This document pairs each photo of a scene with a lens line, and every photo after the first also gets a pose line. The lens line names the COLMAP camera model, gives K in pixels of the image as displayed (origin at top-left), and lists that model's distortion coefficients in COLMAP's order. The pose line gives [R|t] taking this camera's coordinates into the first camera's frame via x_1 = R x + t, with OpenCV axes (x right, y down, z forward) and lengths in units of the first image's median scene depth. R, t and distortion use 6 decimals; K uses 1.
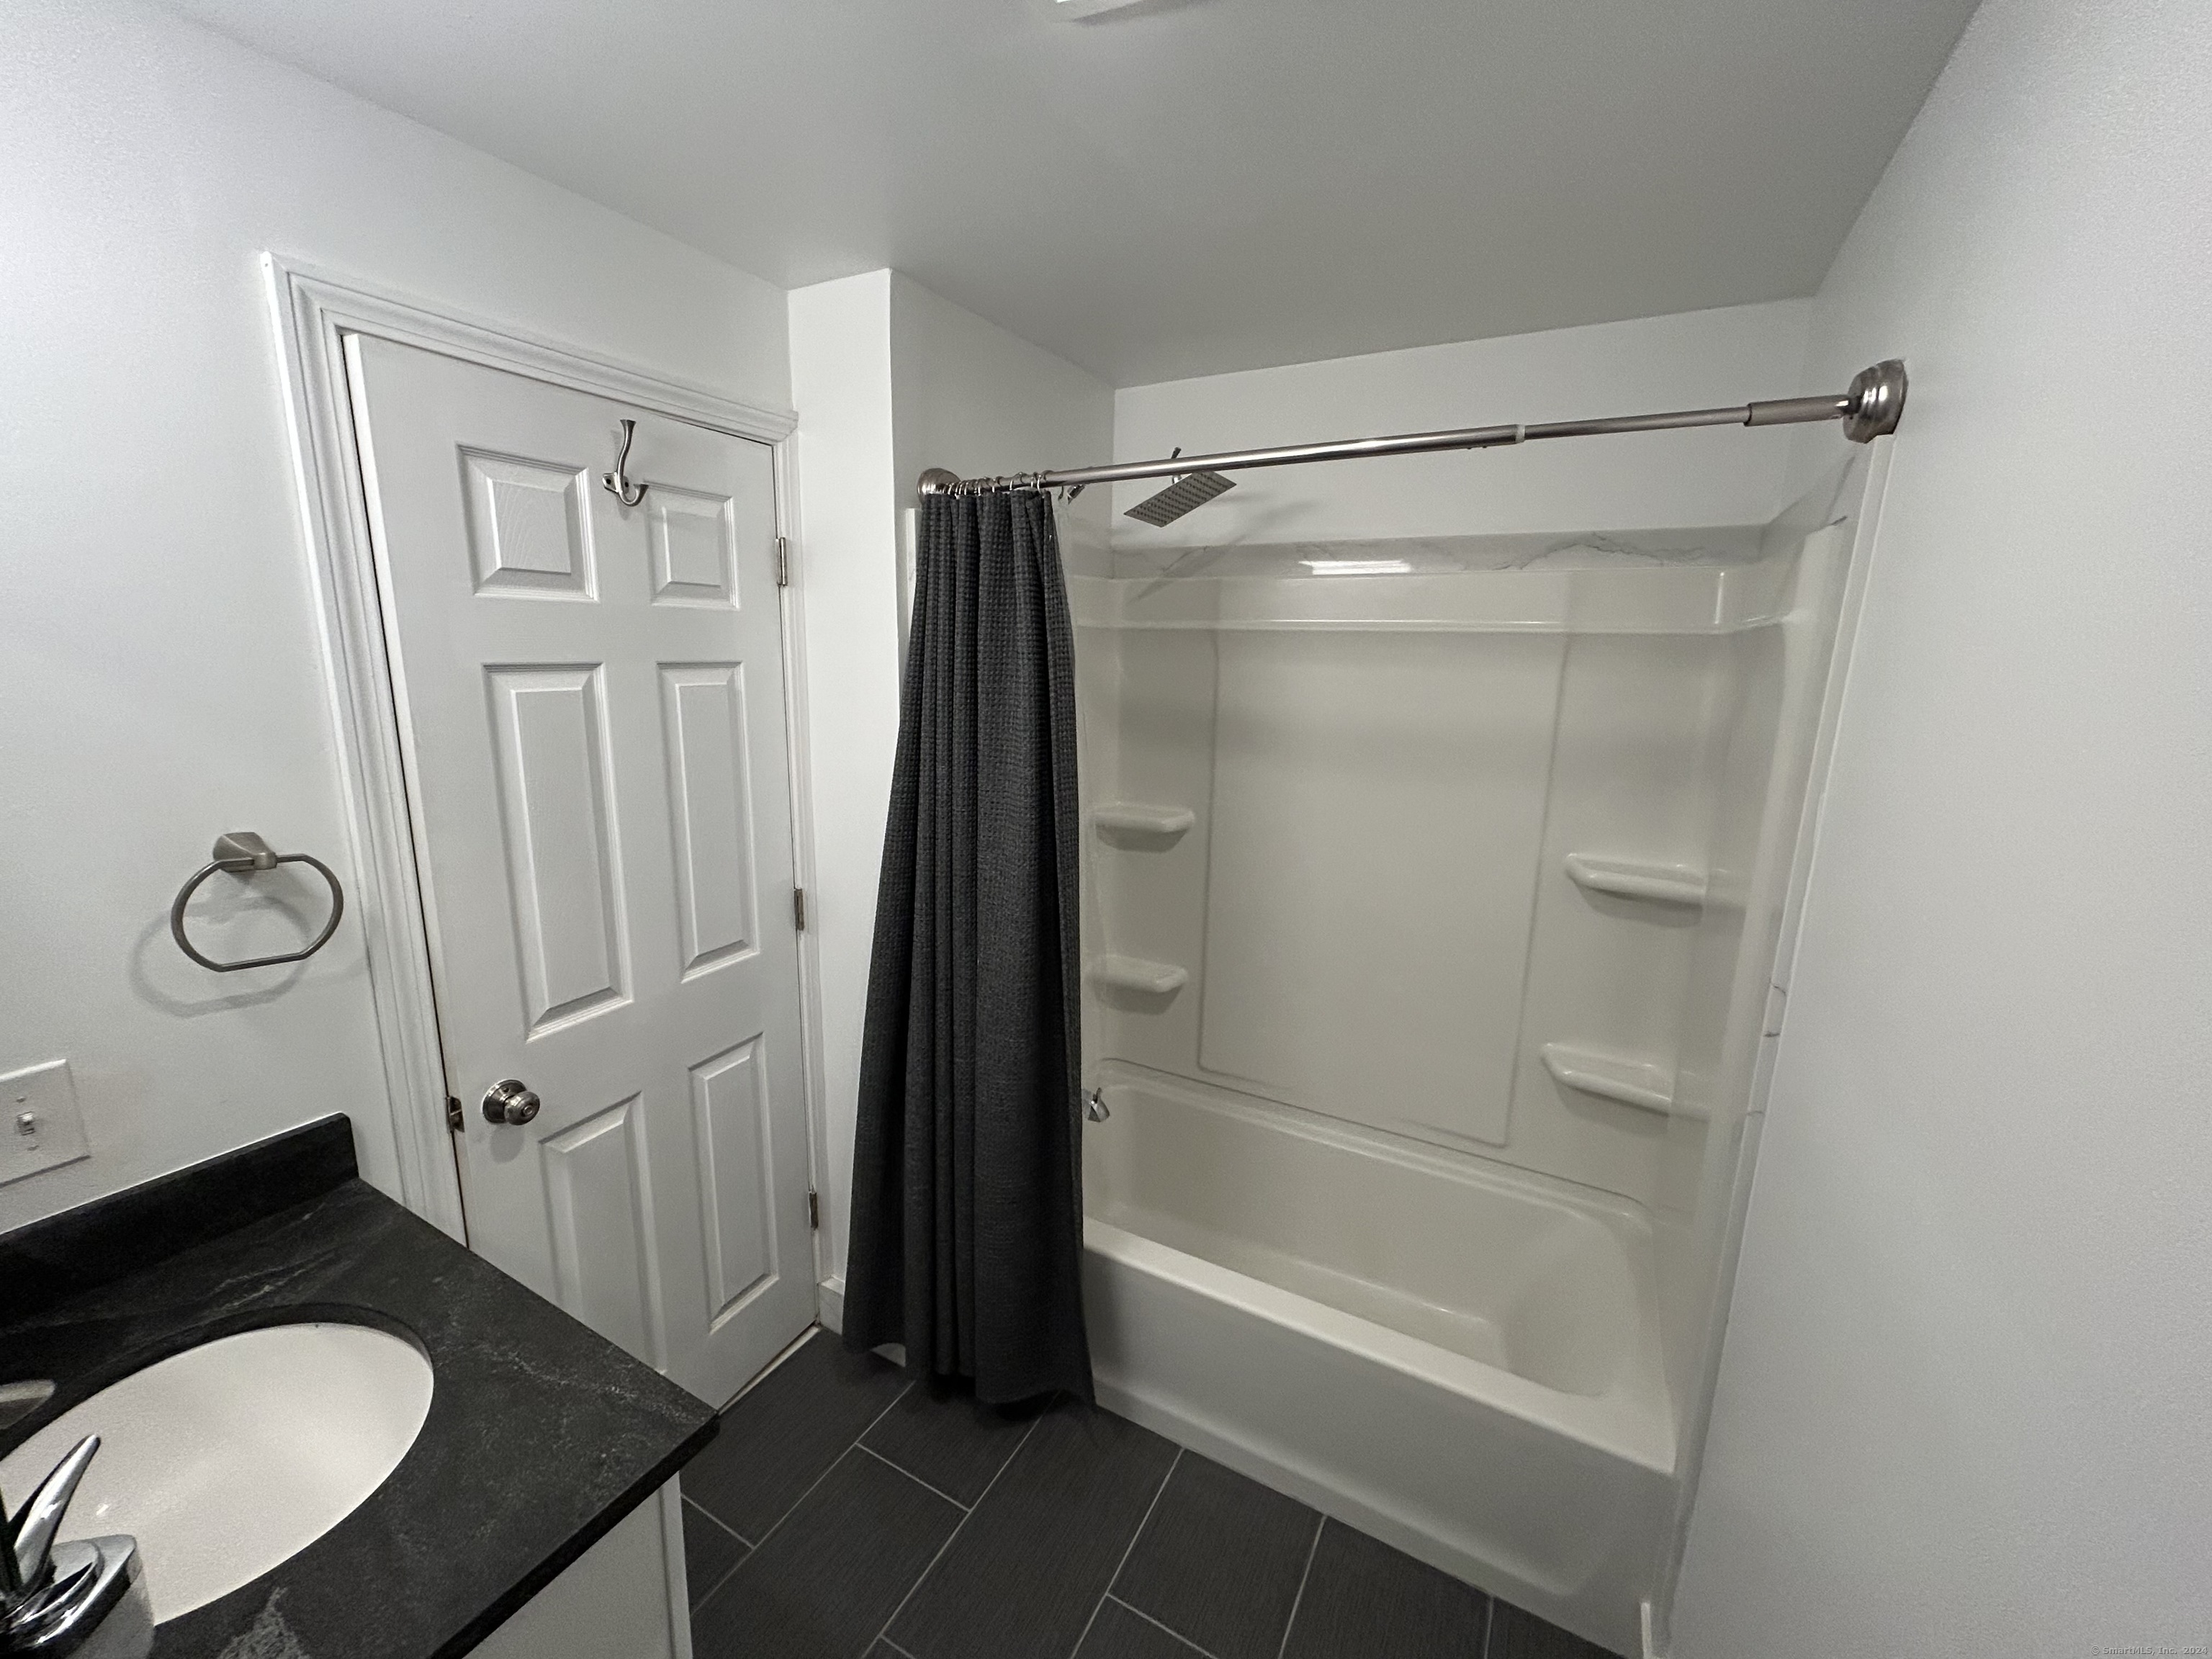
lens RADIAL K [[888.7, 0, 1106.0], [0, 888.7, 829.5], [0, 0, 1]] dist [-0.000421, 0.000645]
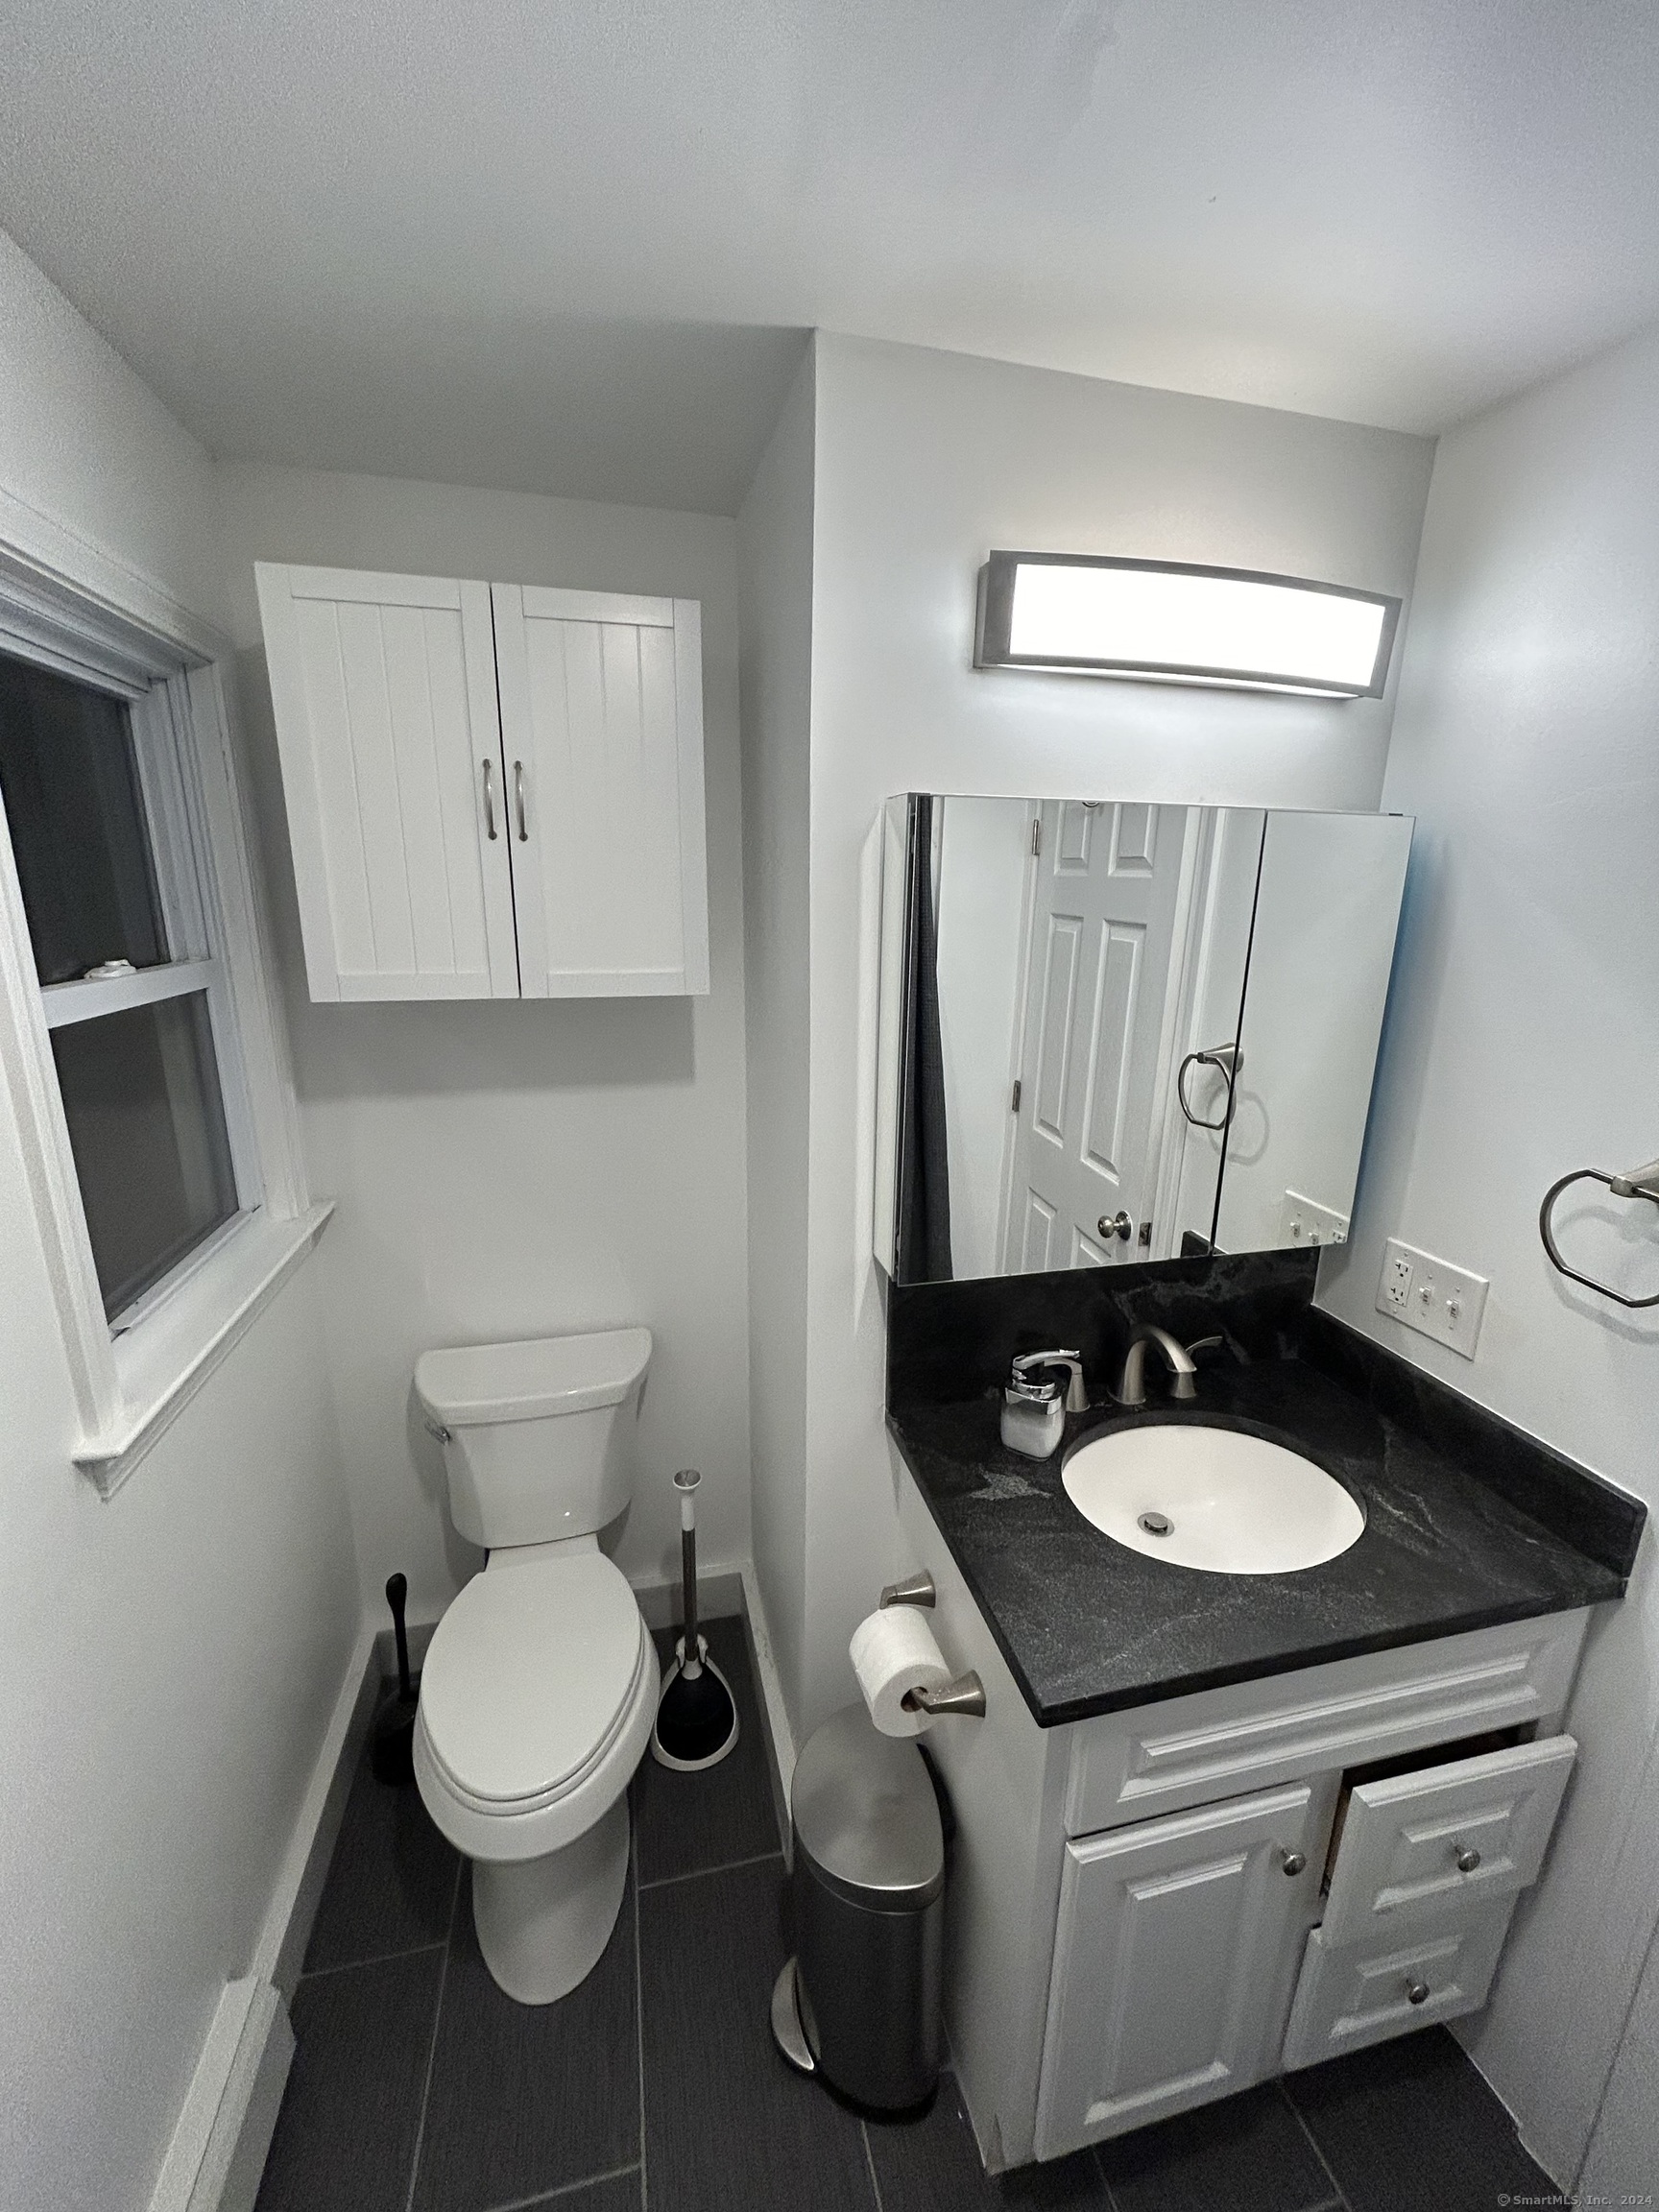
lens RADIAL K [[888.7, 0, 829.5], [0, 888.7, 1106.0], [0, 0, 1]] dist [-0.000421, 0.000645]
pose [[-0.736773, 0.116472, -0.666033, 0.288121], [-0.184473, 0.913053, 0.363736, -0.242039], [0.650488, 0.390856, -0.651227, 1.145720]]
